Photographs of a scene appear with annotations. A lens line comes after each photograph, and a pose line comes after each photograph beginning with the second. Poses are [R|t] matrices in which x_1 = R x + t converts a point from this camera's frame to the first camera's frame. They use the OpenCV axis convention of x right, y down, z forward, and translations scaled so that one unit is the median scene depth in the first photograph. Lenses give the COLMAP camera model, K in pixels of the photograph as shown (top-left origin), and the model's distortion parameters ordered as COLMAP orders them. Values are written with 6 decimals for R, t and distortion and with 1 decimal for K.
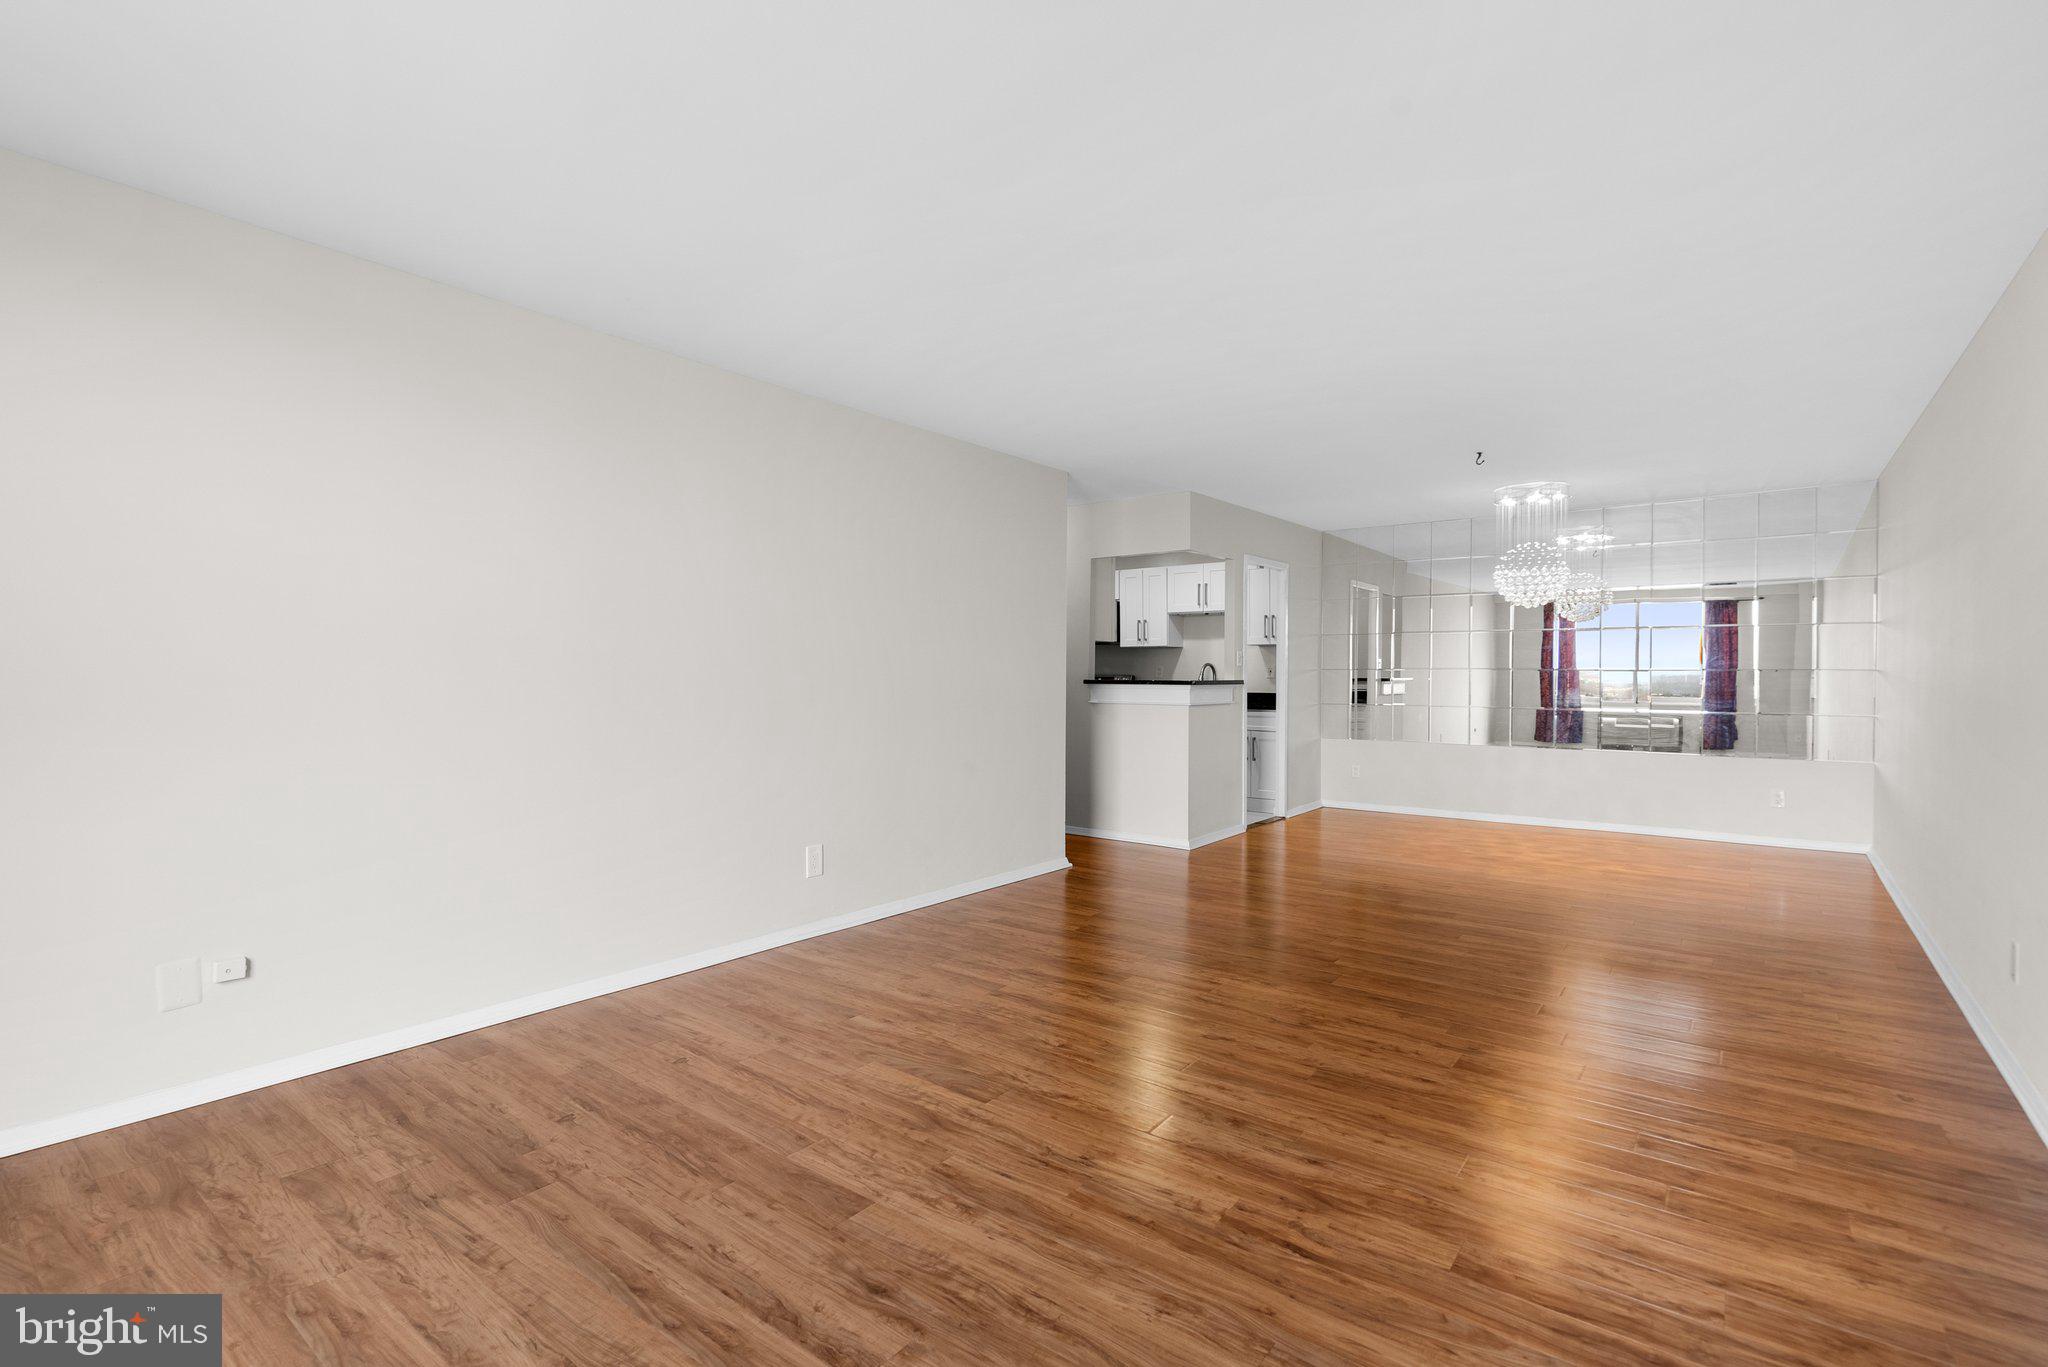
lens RADIAL K [[946.1, 0, 1021.6], [0, 946.1, 653.9], [0, 0, 1]] dist [-0.003053, 0.000726]
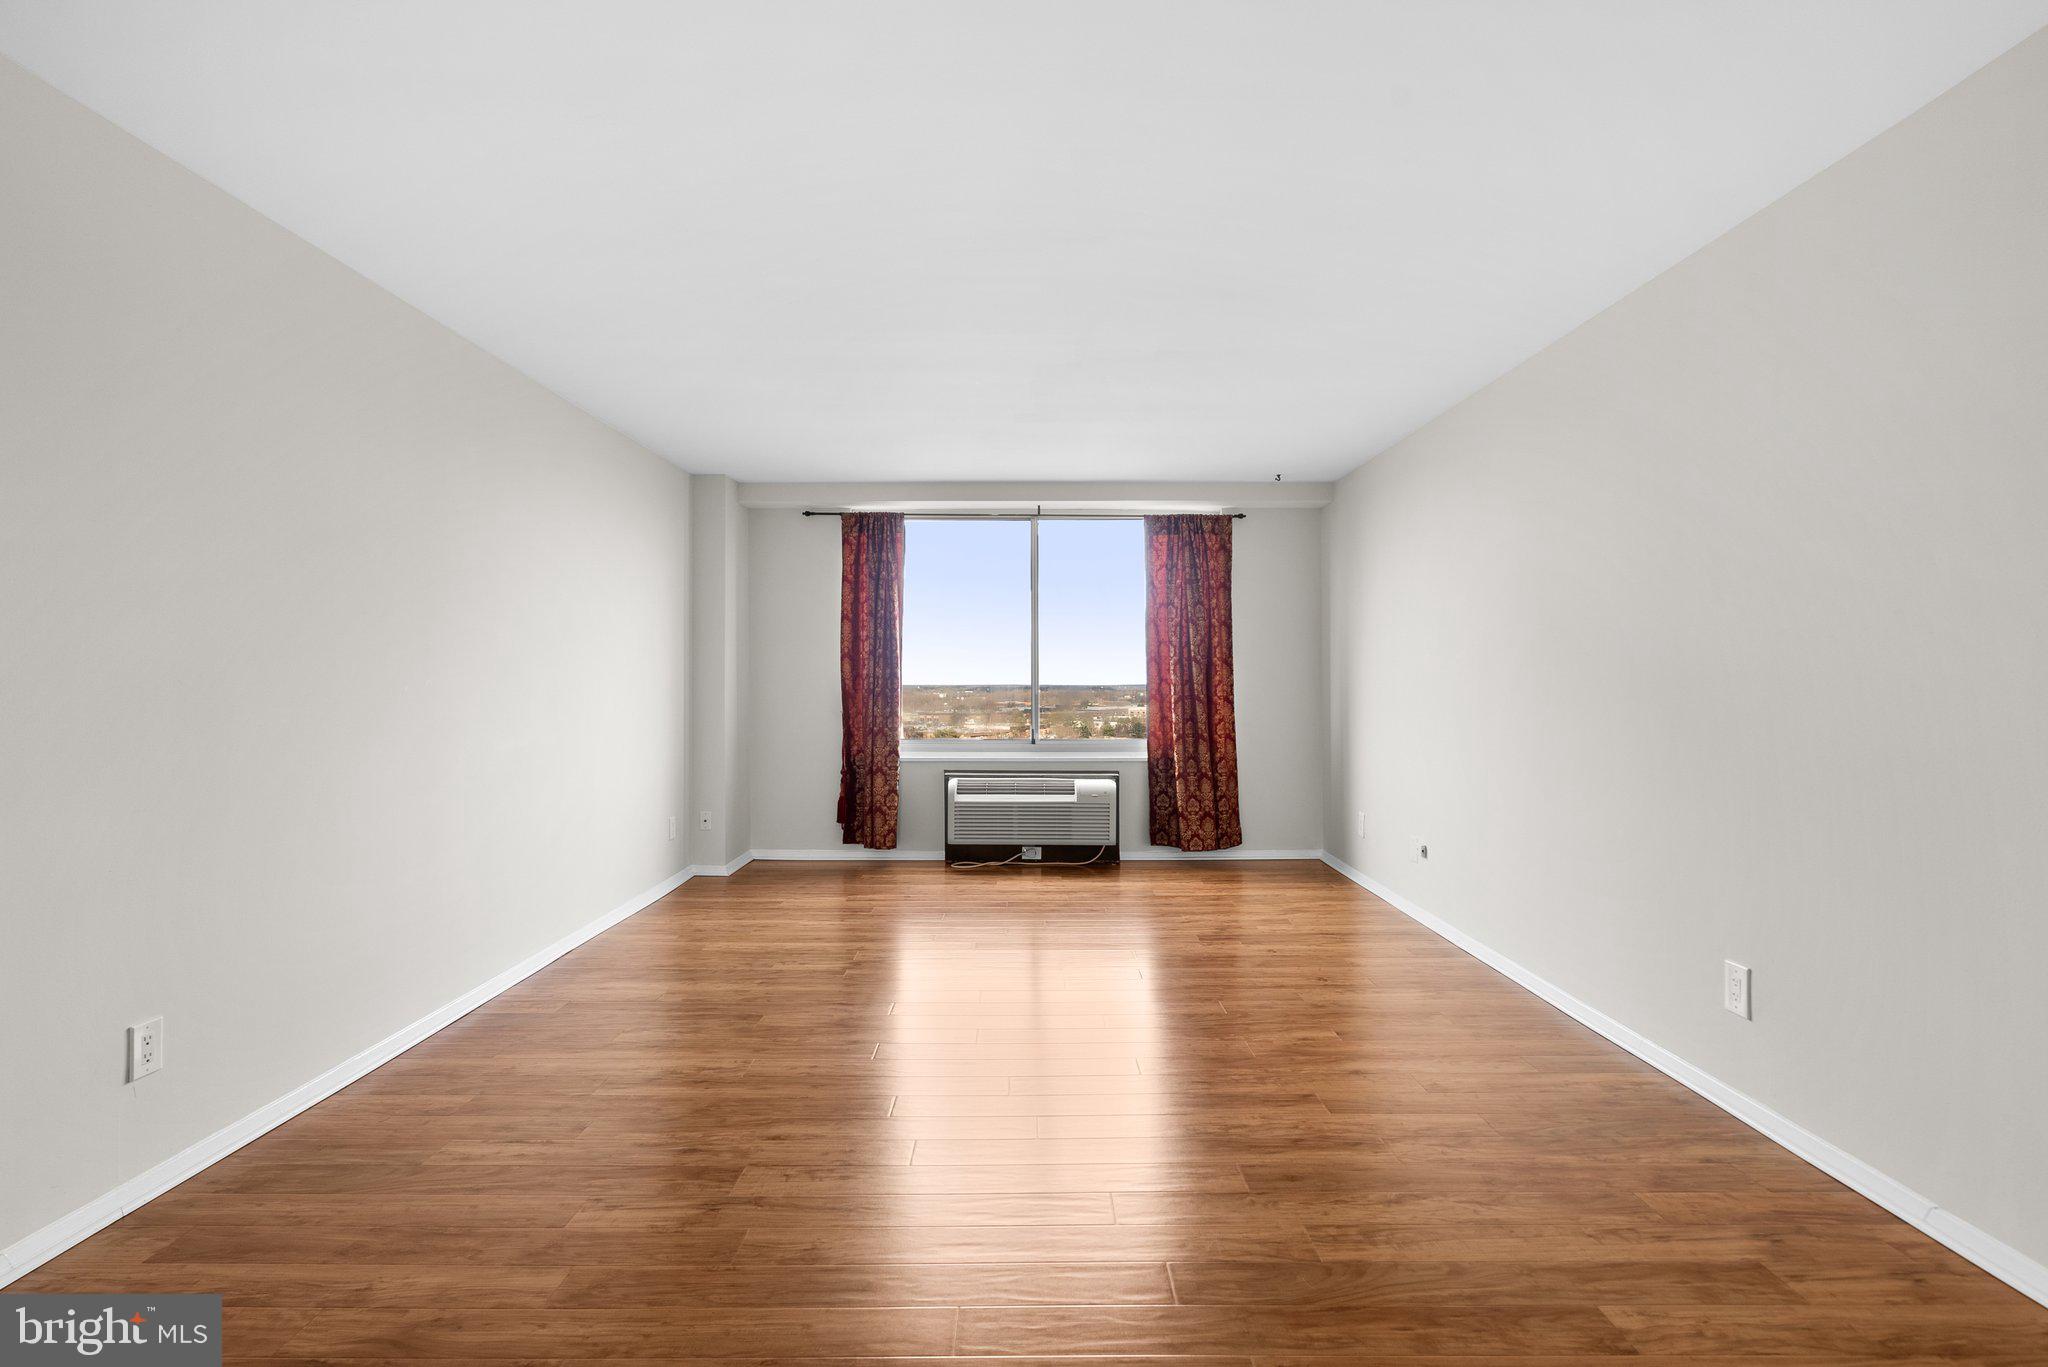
lens RADIAL K [[951.9, 0, 1024.0], [0, 951.9, 683.5], [0, 0, 1]] dist [-0.001484, 0.000928]
pose [[-0.792987, -0.002572, -0.609234, 0.723394], [0.012561, 0.999710, -0.020569, 0.043437], [0.609109, -0.023964, -0.792724, 1.707217]]
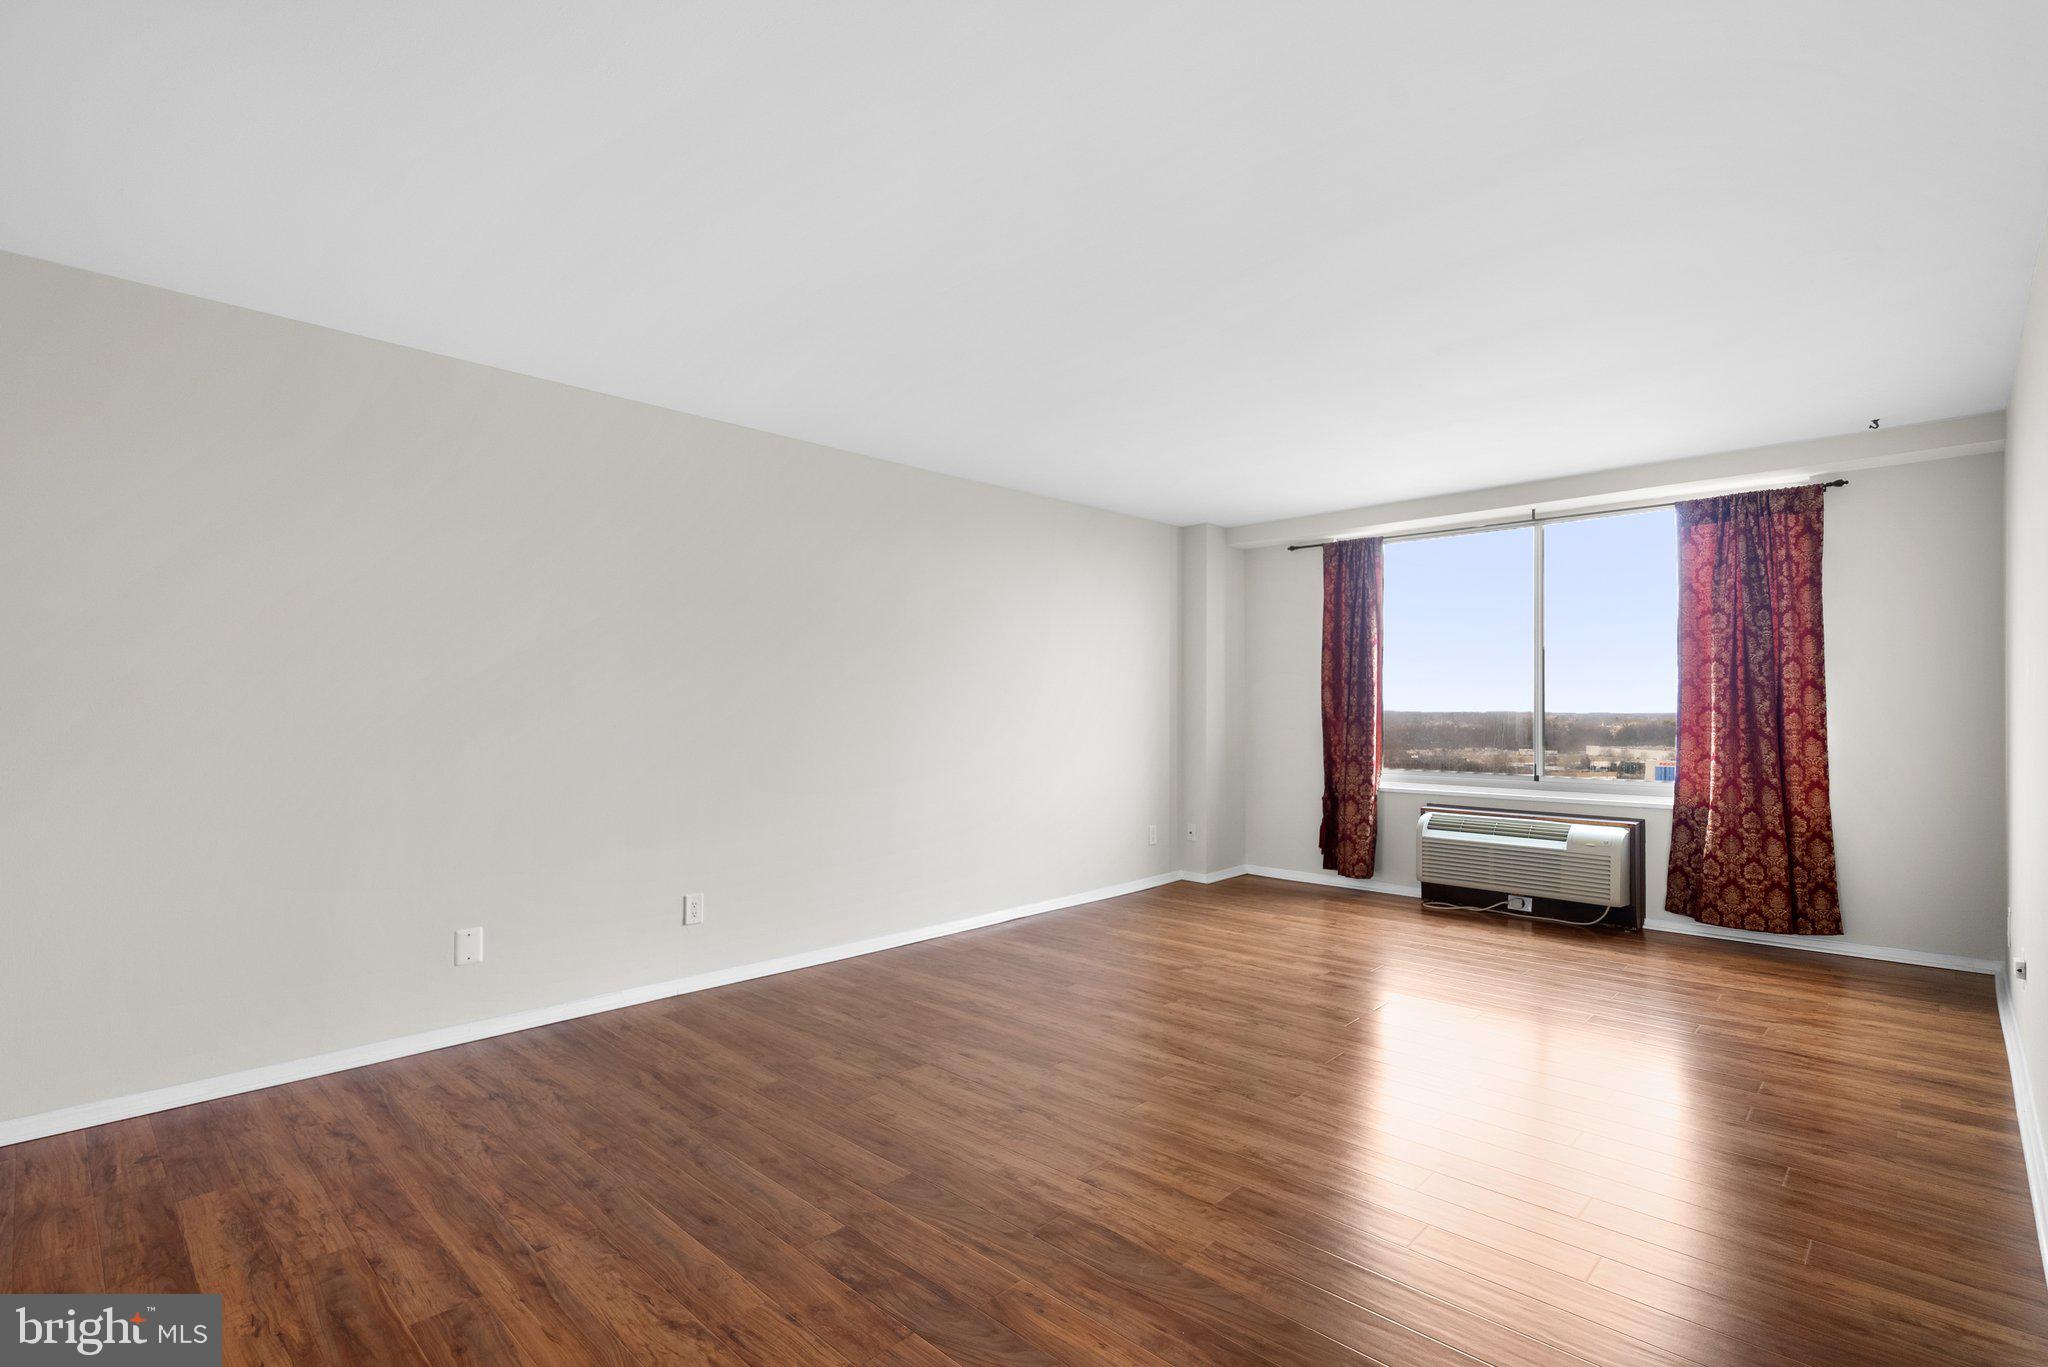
lens RADIAL K [[953.3, 0, 1016.2], [0, 953.3, 713.5], [0, 0, 1]] dist [-0.002291, 0.000176]
pose [[-0.993738, -0.005227, 0.111612, 0.218643], [-0.007484, 0.999776, -0.019809, 0.047297], [-0.111484, -0.020520, -0.993554, 1.998290]]
